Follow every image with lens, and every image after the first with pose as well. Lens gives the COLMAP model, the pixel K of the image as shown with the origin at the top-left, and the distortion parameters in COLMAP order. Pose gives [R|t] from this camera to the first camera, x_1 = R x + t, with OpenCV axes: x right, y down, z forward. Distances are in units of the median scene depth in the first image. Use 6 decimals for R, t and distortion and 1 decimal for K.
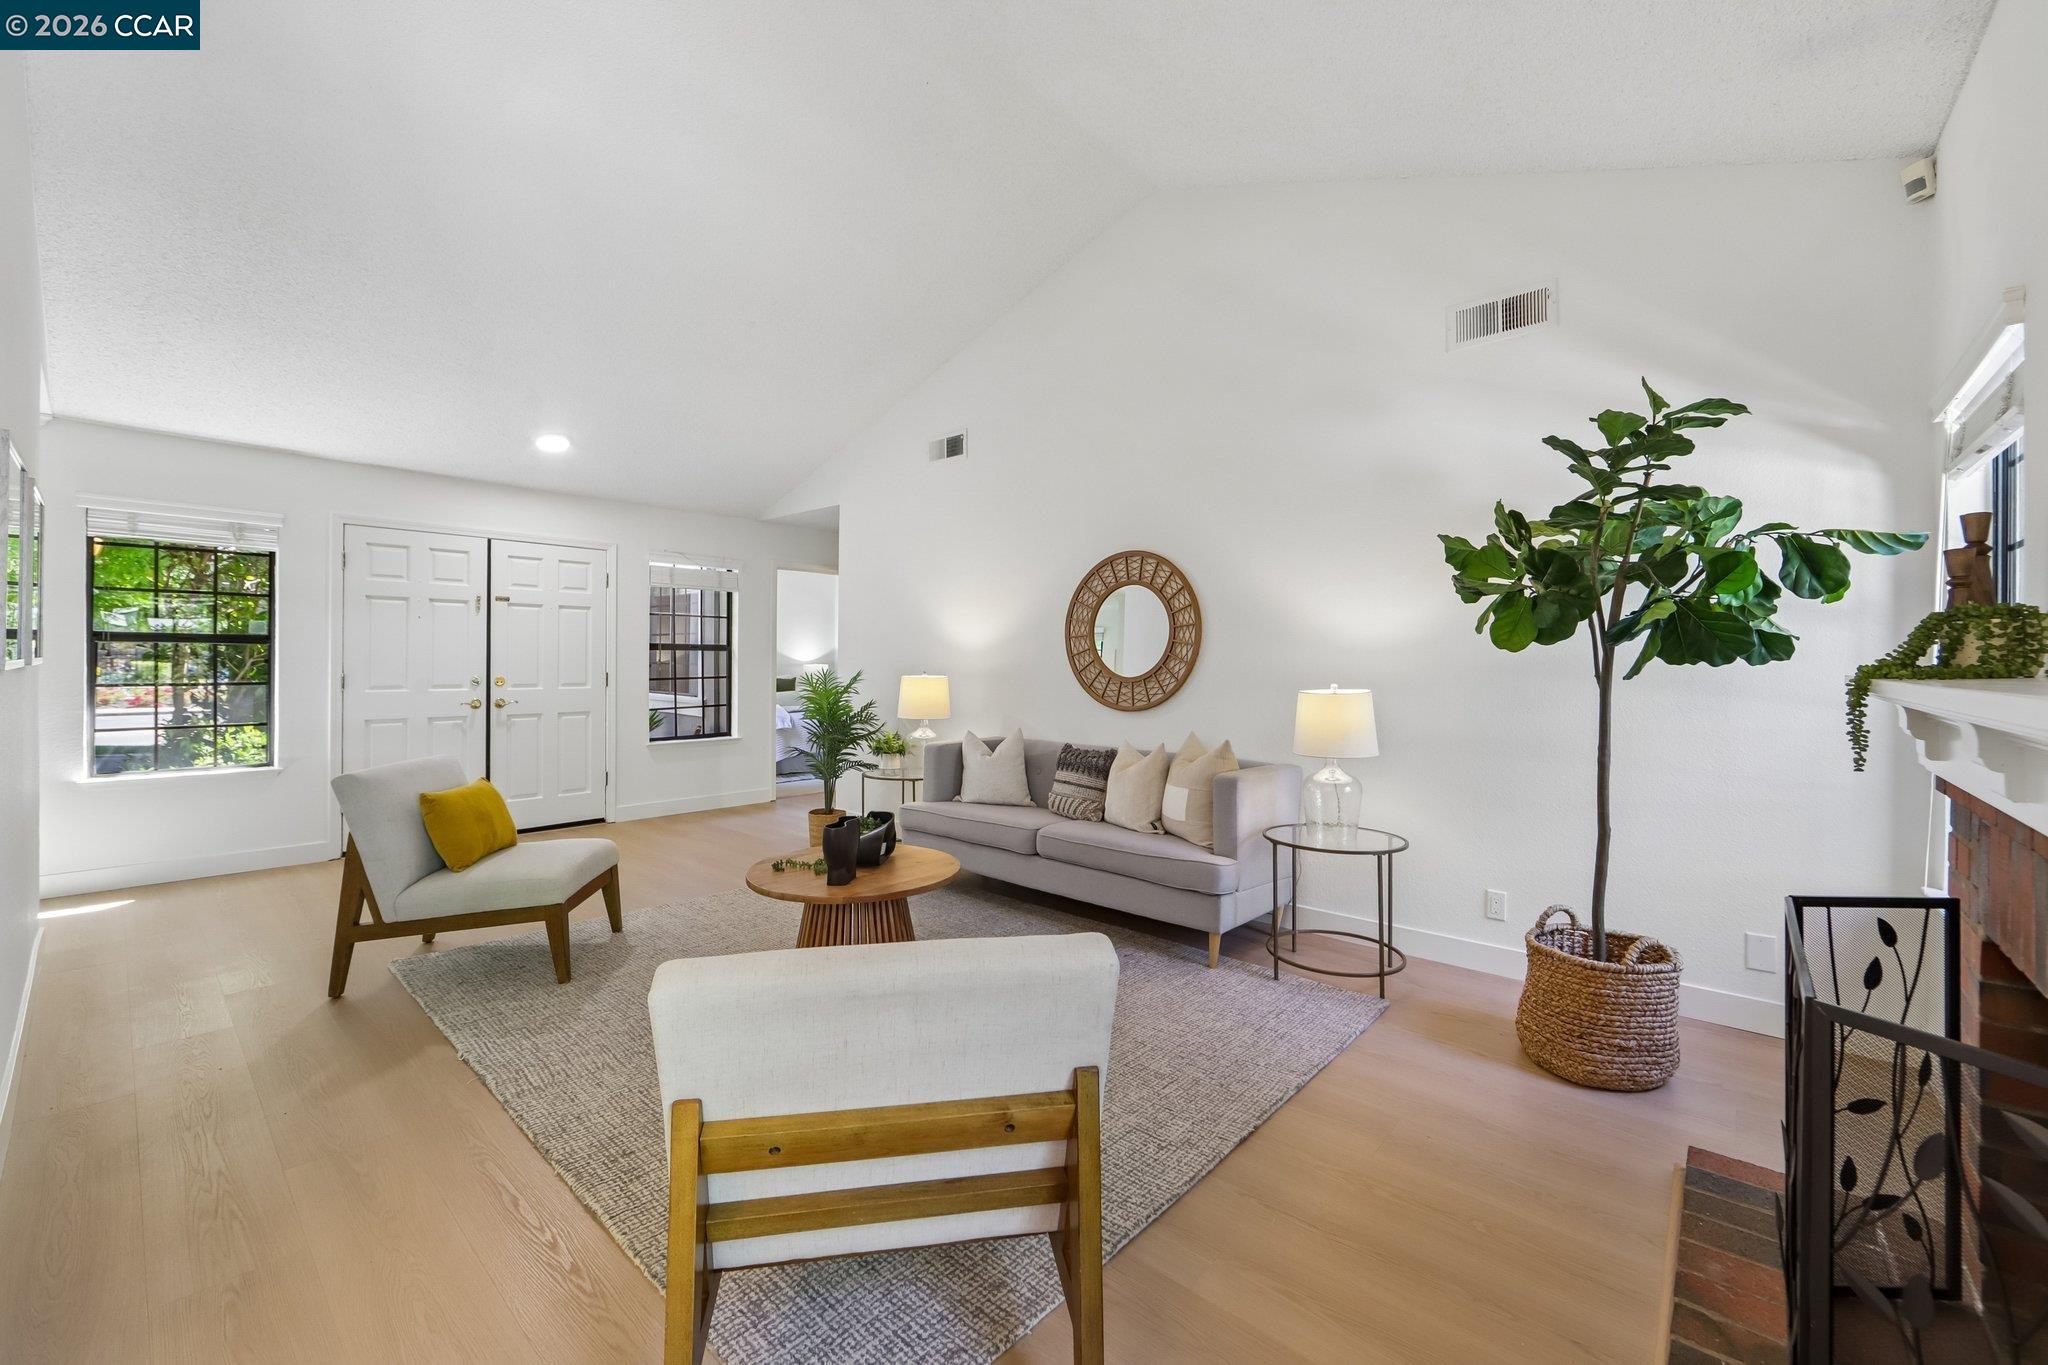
lens RADIAL K [[821.2, 0, 1022.5], [0, 821.2, 651.2], [0, 0, 1]] dist [-0.013961, 0.003375]
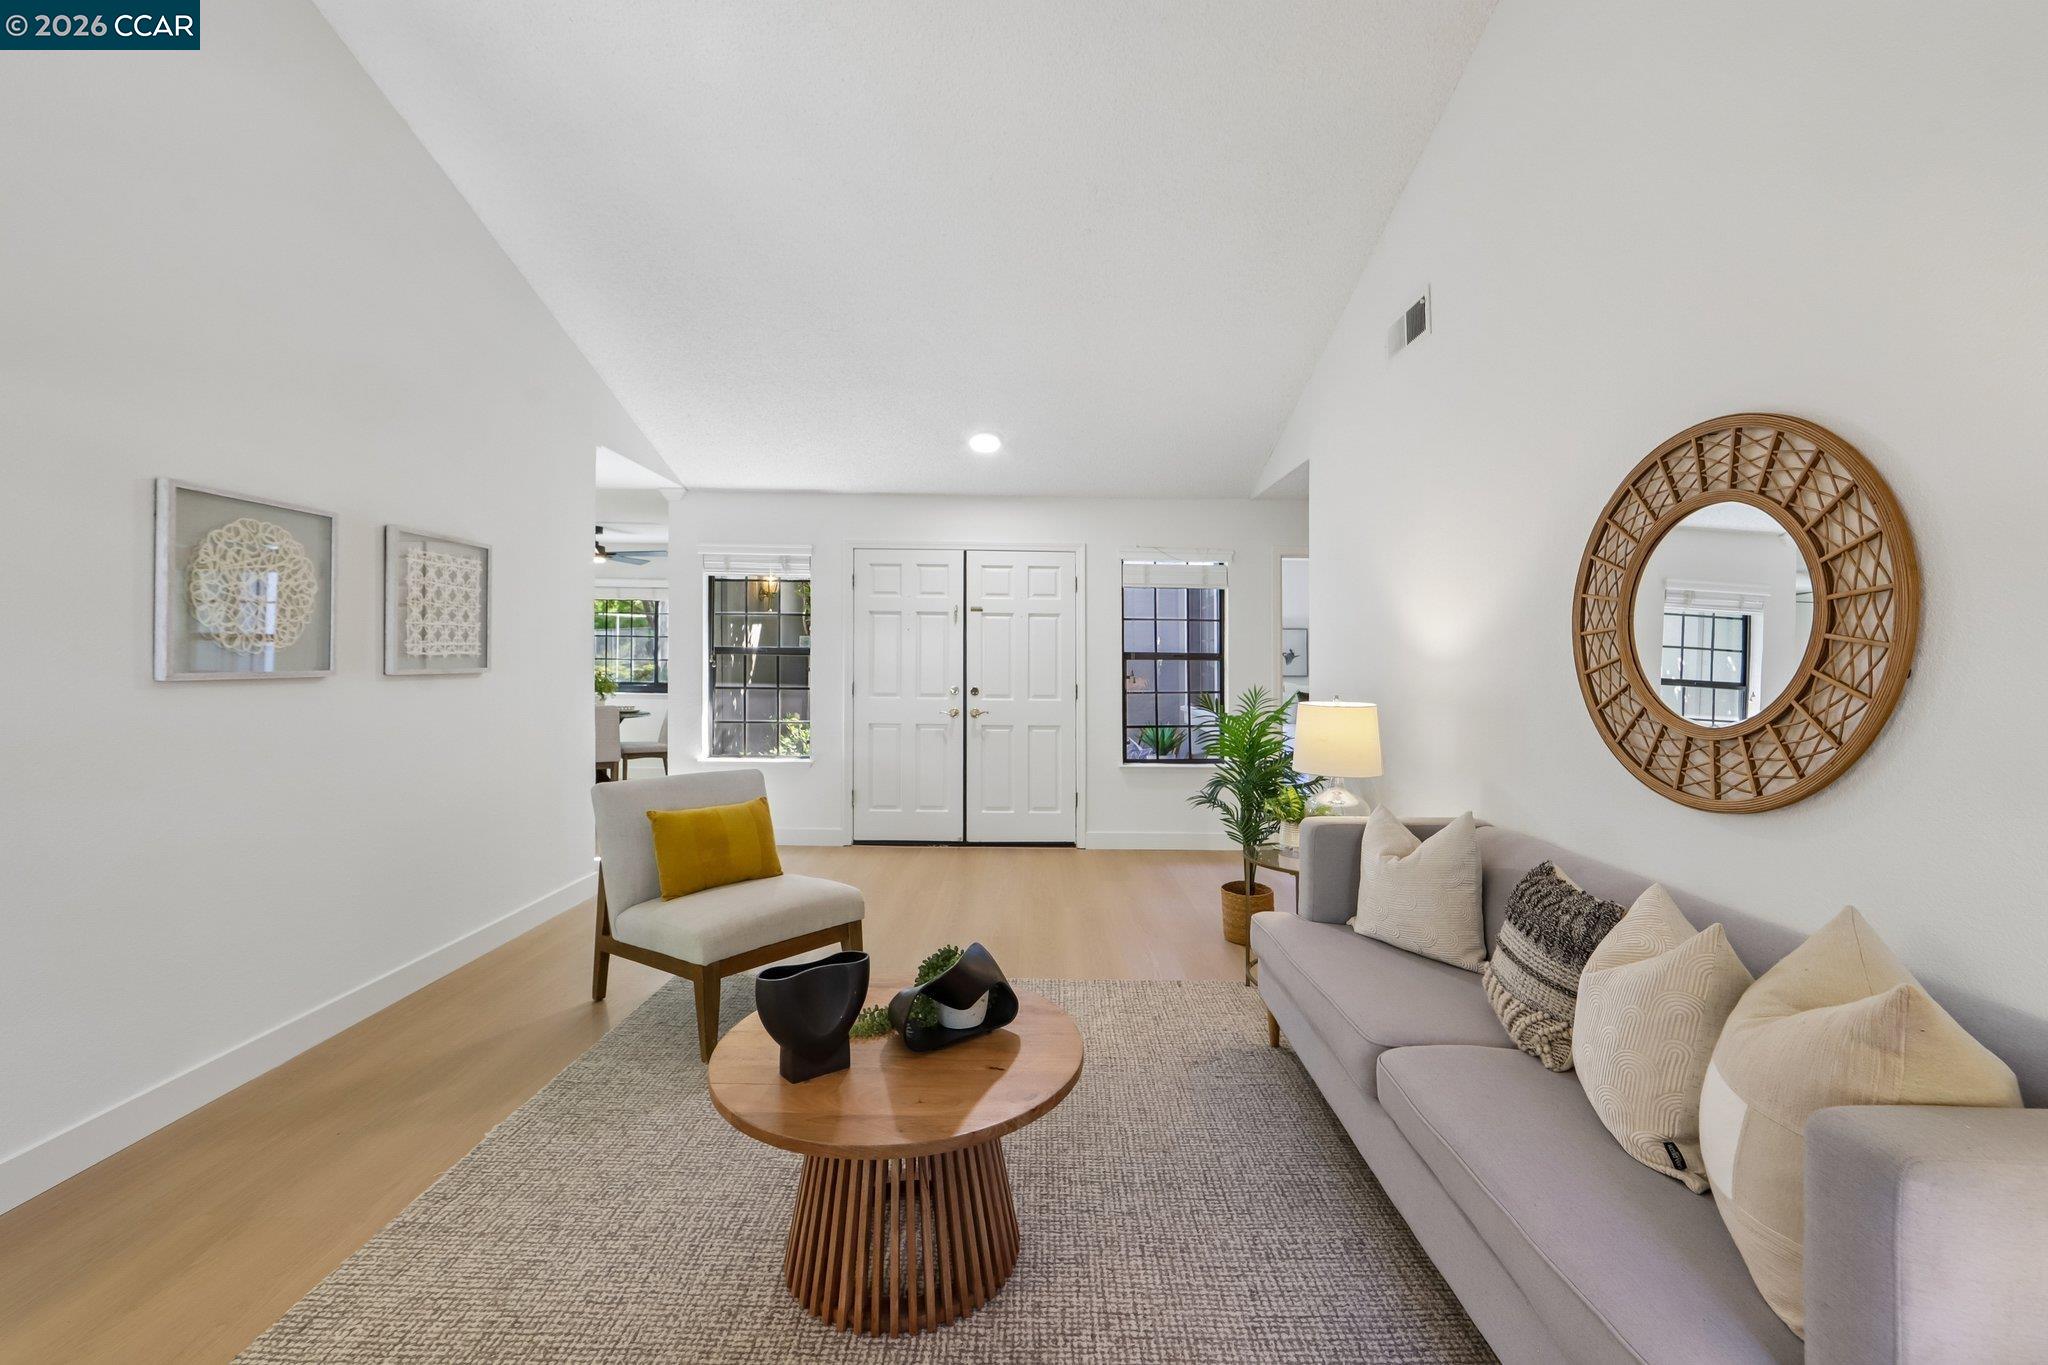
lens RADIAL K [[821.2, 0, 1043.1], [0, 821.2, 642.1], [0, 0, 1]] dist [-0.013961, 0.003375]
pose [[0.678967, -0.016566, -0.733982, 0.207171], [0.002058, 0.999784, -0.020662, -0.003155], [0.734166, 0.012518, 0.678855, 0.484288]]
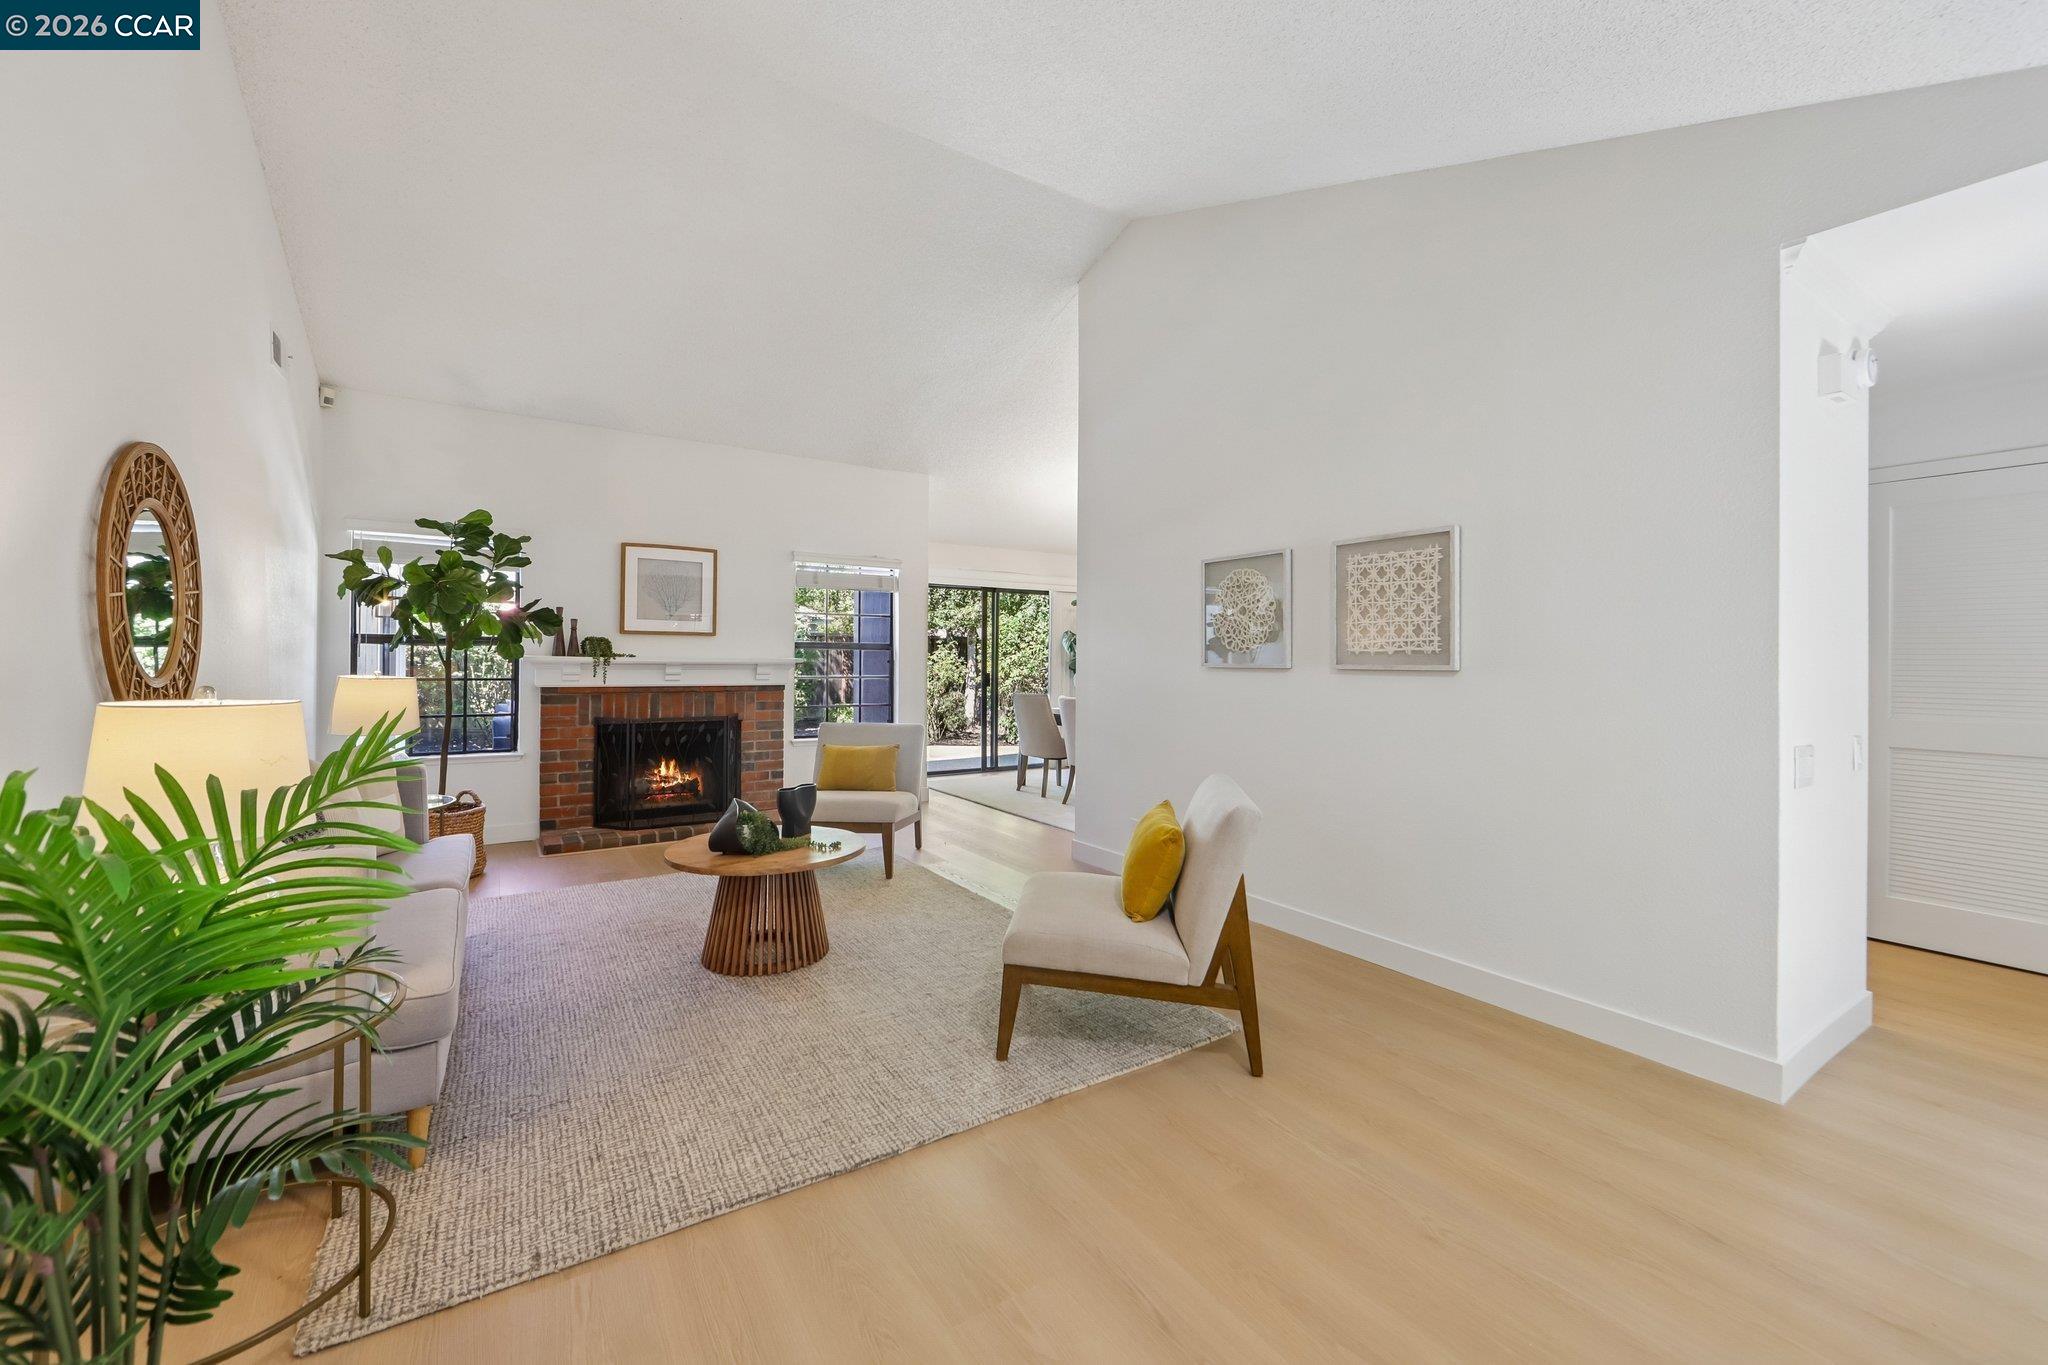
lens RADIAL K [[821.2, 0, 1043.7], [0, 821.2, 659.3], [0, 0, 1]] dist [-0.013961, 0.003375]
pose [[-0.969555, -0.016635, 0.244306, -0.575386], [-0.019369, 0.999774, -0.008791, 0.012539], [-0.244105, -0.013255, -0.969658, 1.394046]]
